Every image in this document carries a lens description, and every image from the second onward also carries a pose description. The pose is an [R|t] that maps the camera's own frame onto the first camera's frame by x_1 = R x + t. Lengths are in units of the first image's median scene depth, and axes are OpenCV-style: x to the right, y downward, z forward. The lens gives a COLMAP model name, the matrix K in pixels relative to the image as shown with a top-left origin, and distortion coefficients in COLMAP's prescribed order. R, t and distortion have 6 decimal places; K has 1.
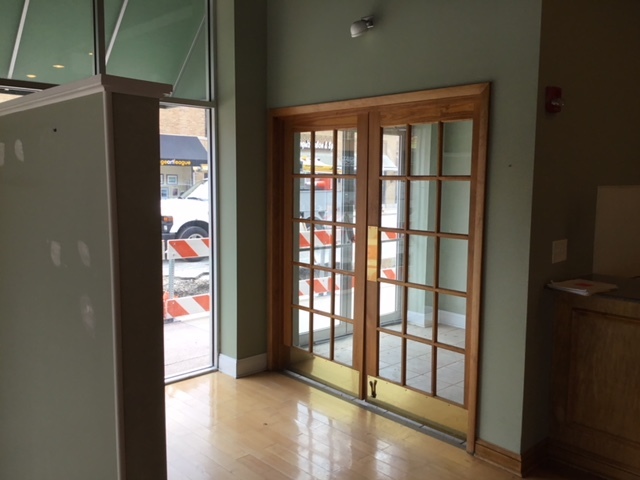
lens RADIAL K [[583.6, 0, 338.7], [0, 583.6, 245.0], [0, 0, 1]] dist [0.006108, 0.000000]
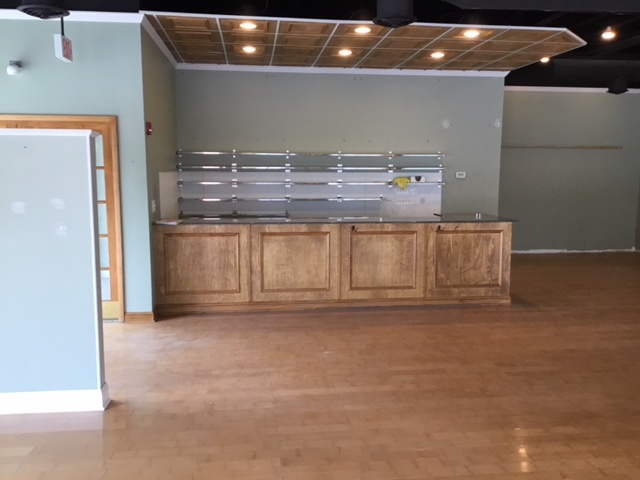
lens RADIAL K [[583.6, 0, 322.8], [0, 583.6, 242.8], [0, 0, 1]] dist [0.006108, 0.000000]
pose [[0.580000, -0.108538, 0.807354, -0.861890], [0.095206, 0.993324, 0.065143, 0.058493], [-0.809034, 0.039082, 0.586461, -0.574230]]
